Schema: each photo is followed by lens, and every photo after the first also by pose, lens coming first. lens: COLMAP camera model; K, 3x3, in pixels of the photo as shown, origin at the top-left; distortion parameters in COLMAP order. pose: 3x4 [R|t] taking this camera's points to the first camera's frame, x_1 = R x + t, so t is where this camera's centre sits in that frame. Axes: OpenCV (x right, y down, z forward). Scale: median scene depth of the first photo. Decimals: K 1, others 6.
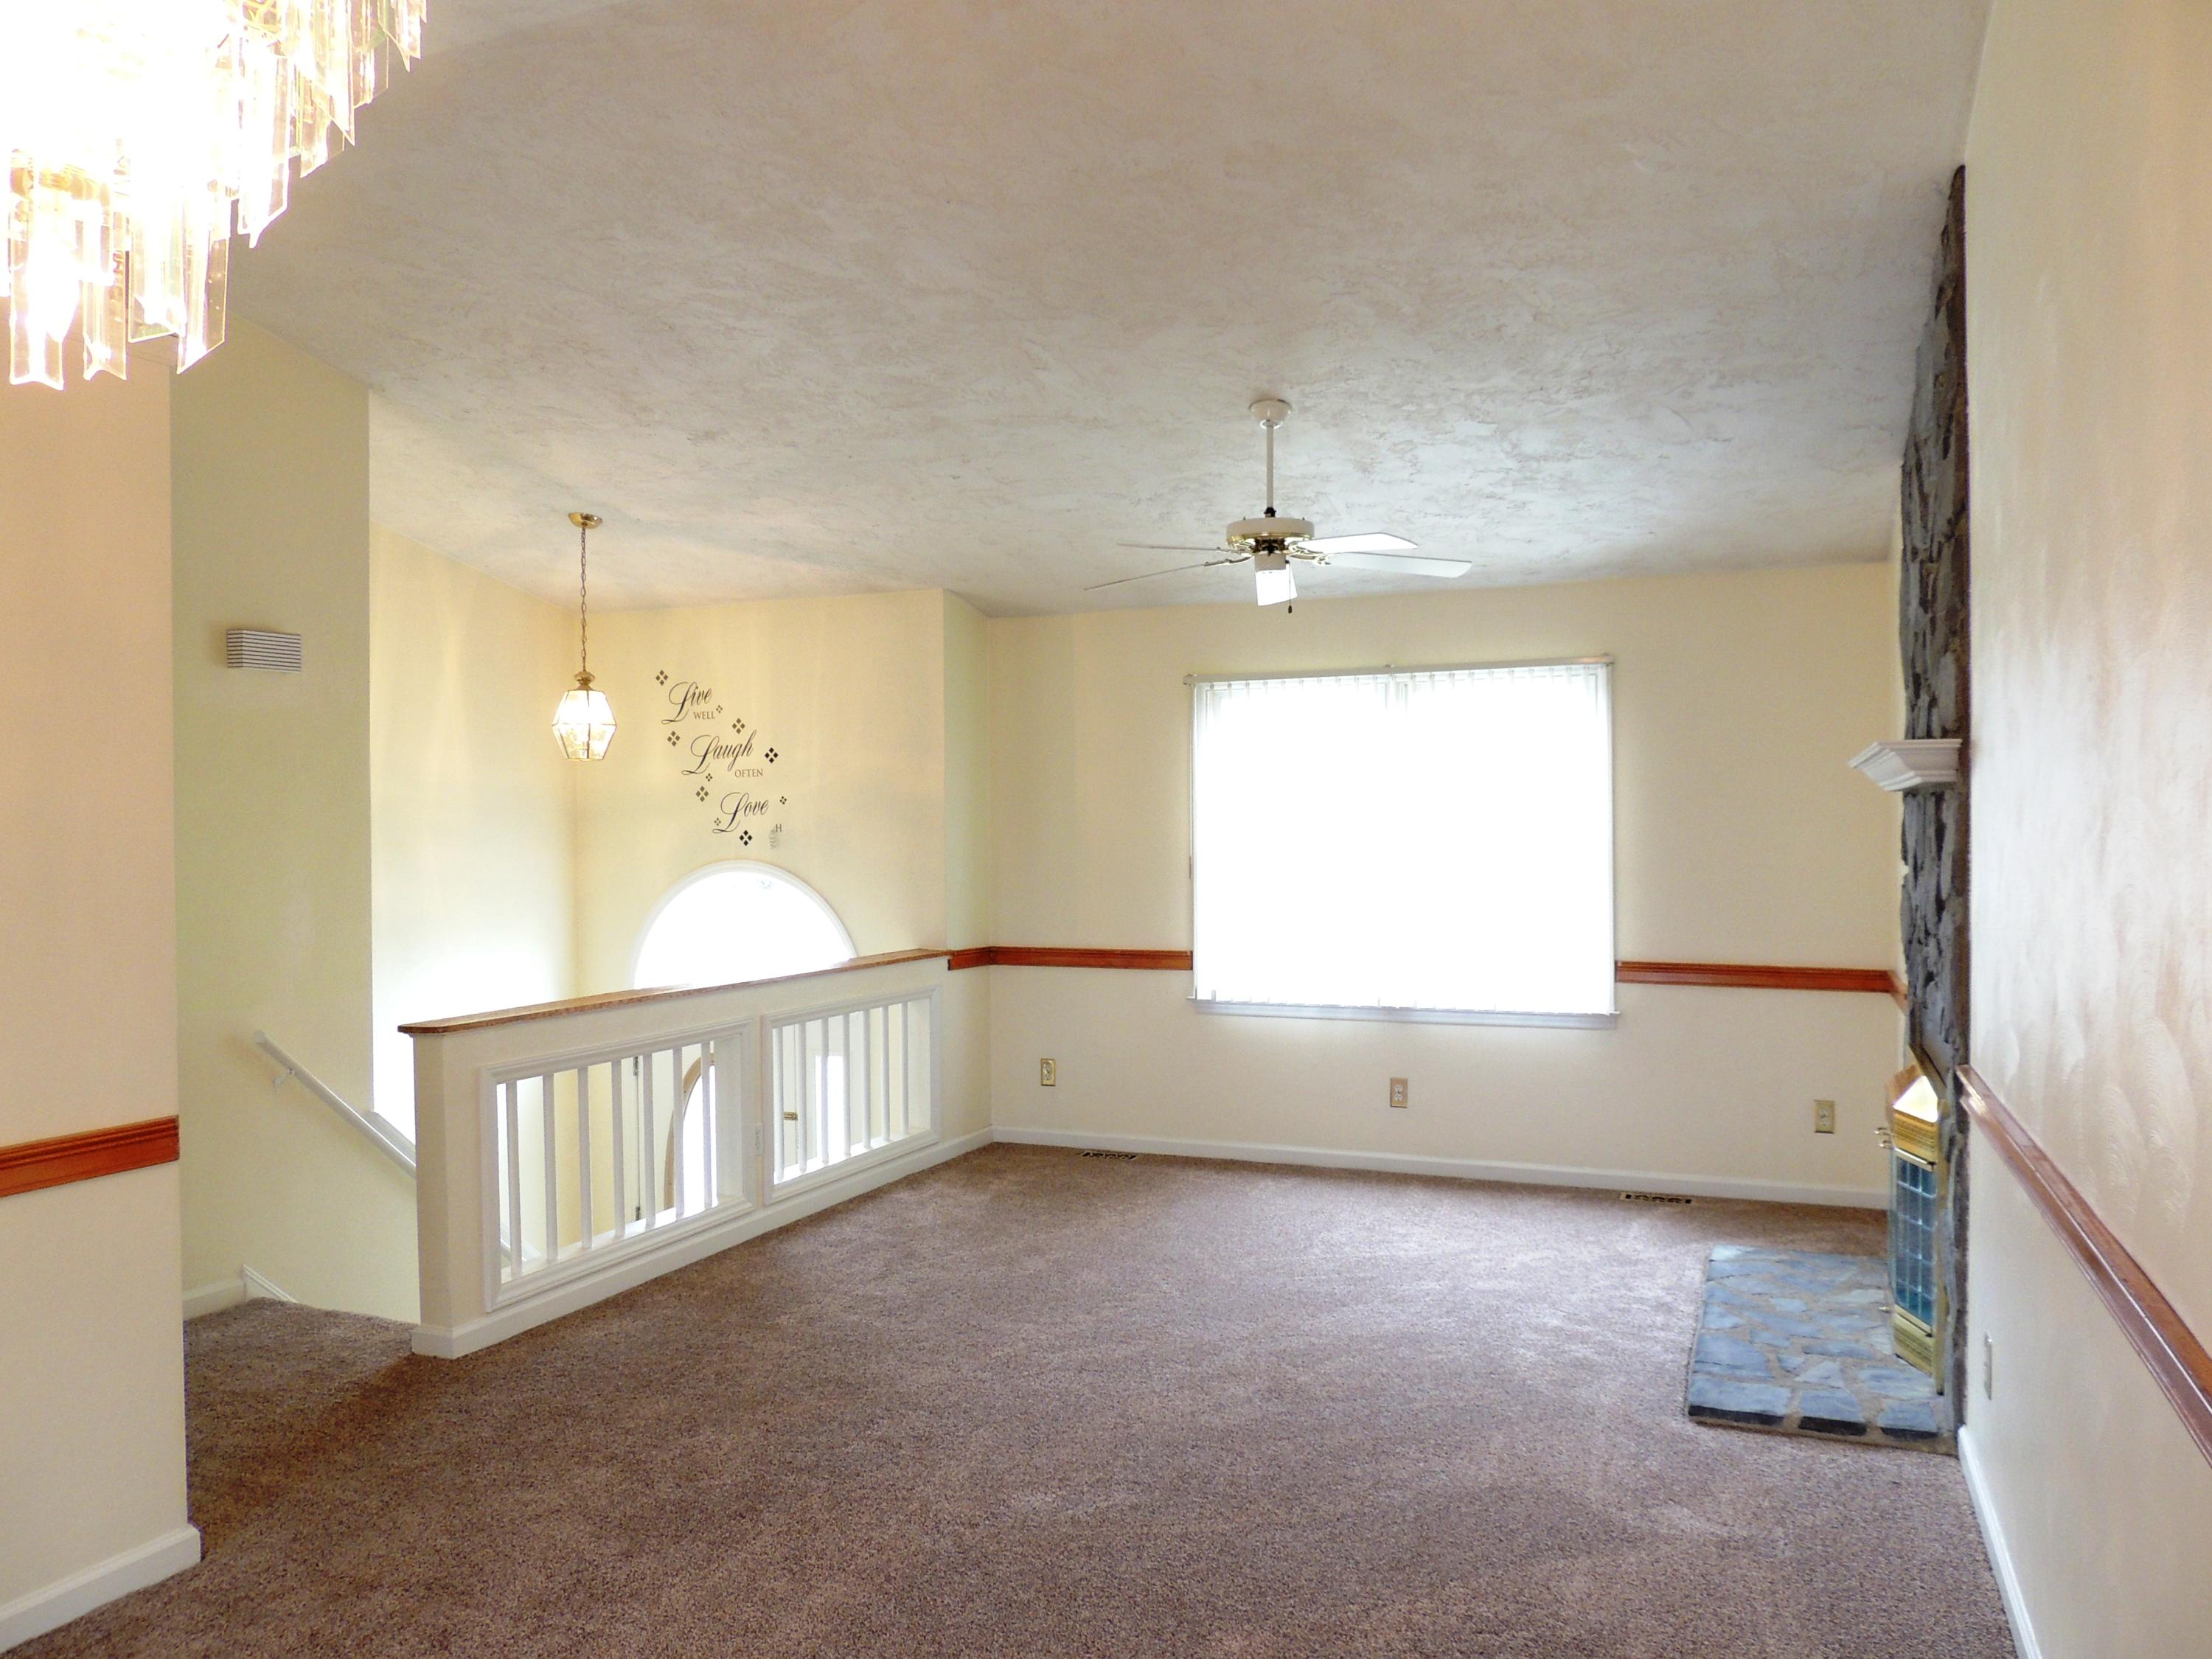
lens RADIAL K [[1589.1, 0, 1101.7], [0, 1589.1, 829.0], [0, 0, 1]] dist [-0.006473, -0.000603]
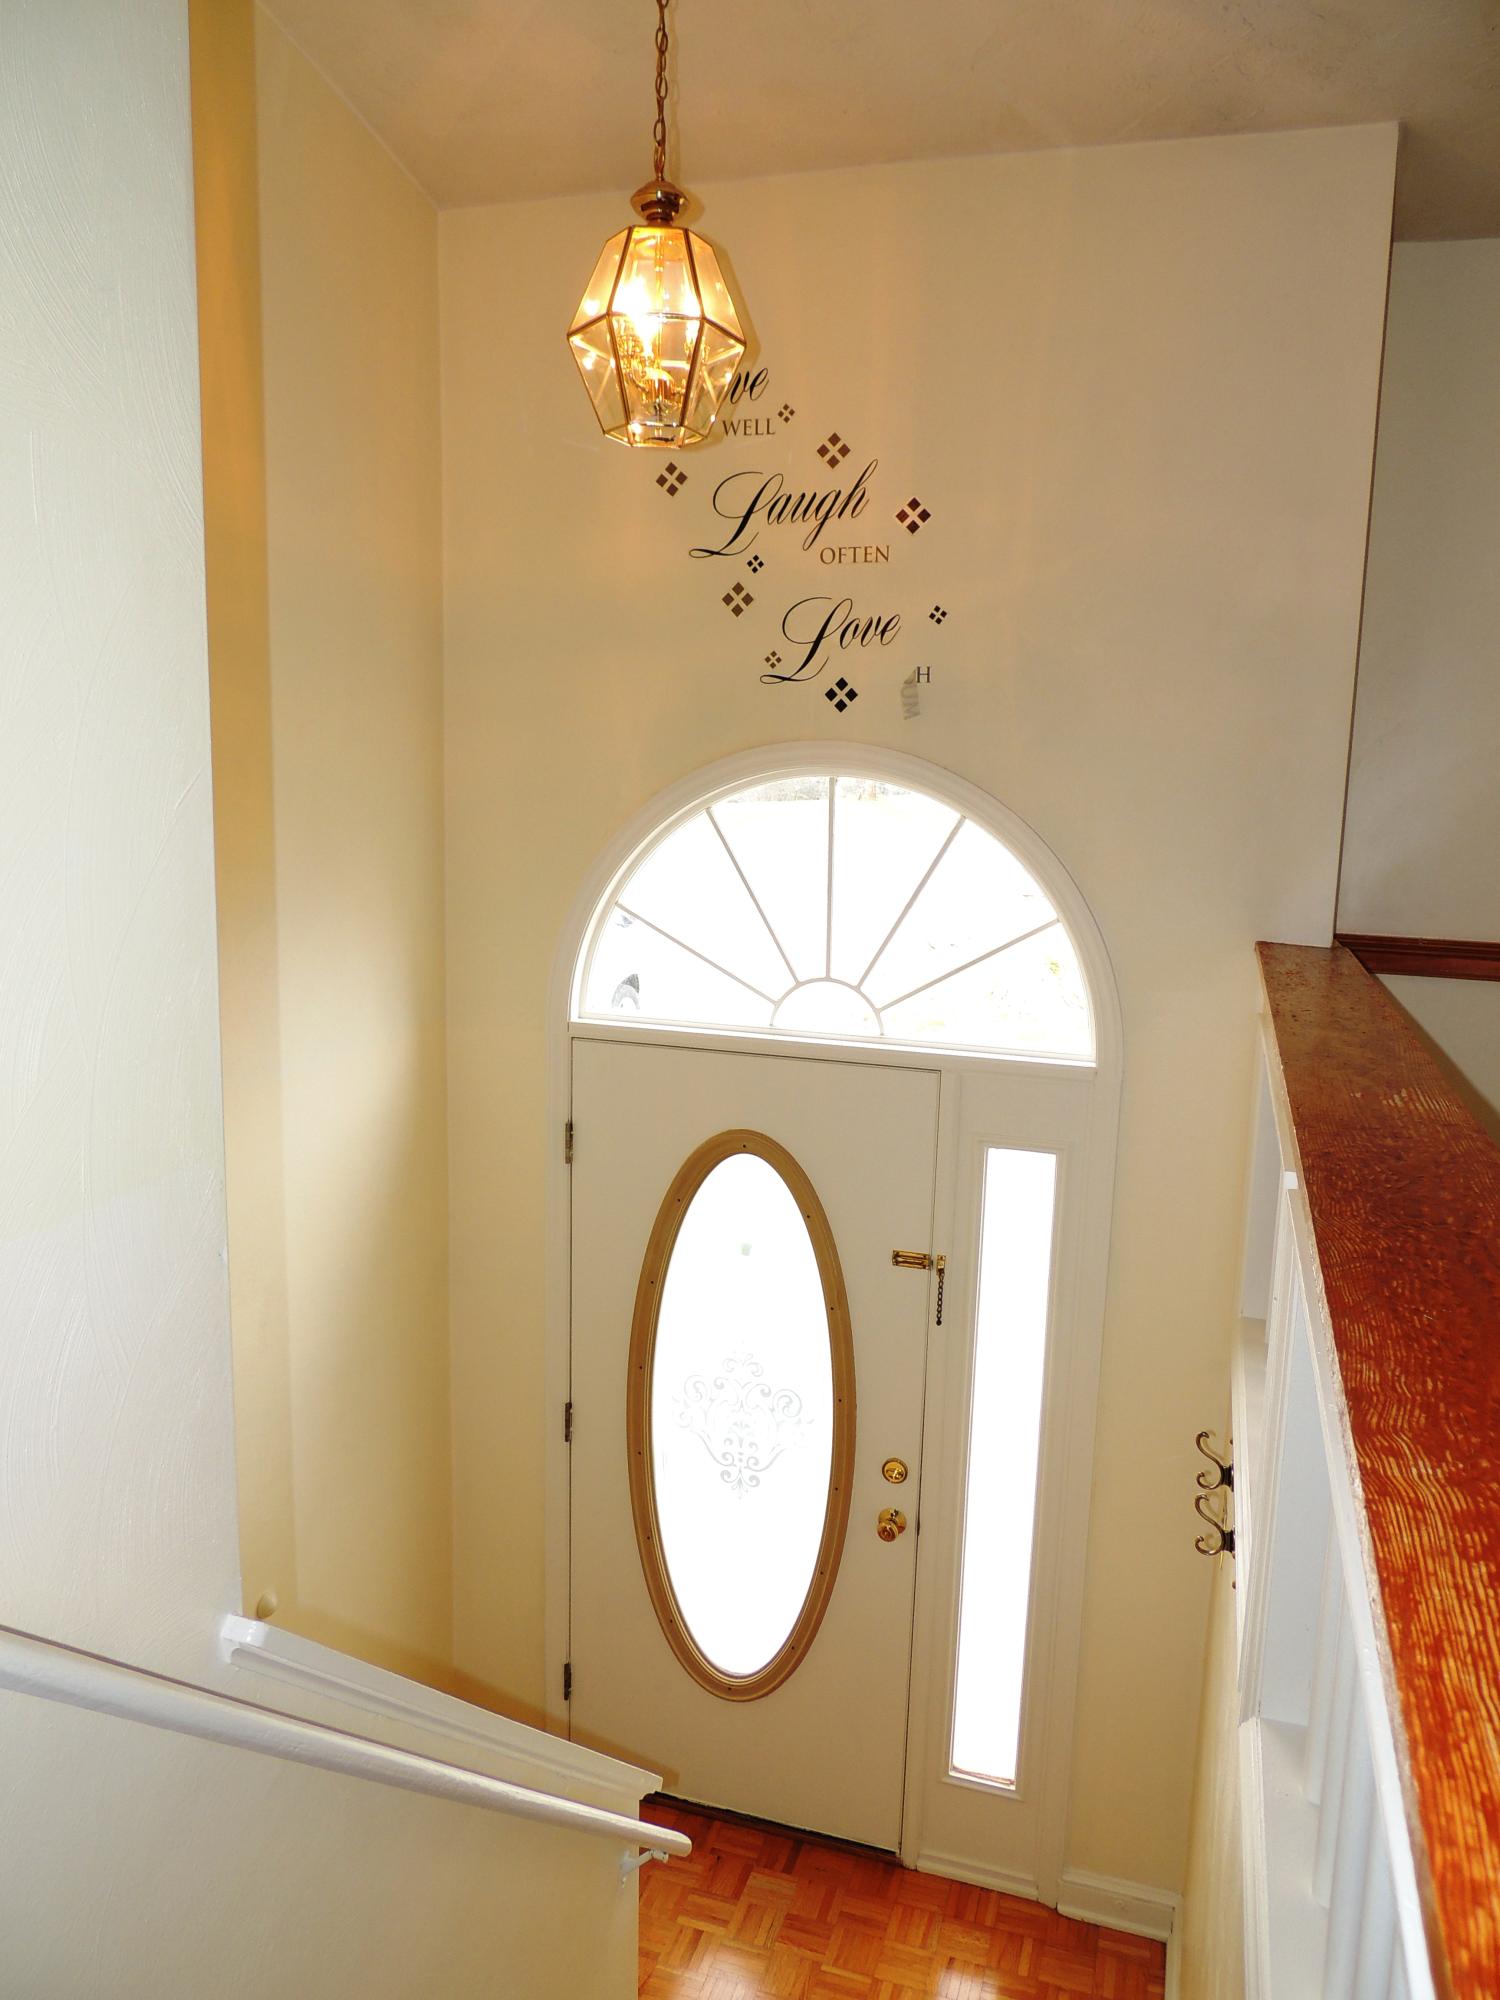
lens RADIAL K [[1436.8, 0, 754.8], [0, 1436.8, 1003.3], [0, 0, 1]] dist [-0.006473, -0.000603]
pose [[0.993764, 0.018876, 0.109897, -0.295336], [-0.035908, 0.987241, 0.155133, 0.031036], [-0.105567, -0.158112, 0.981762, 0.562488]]
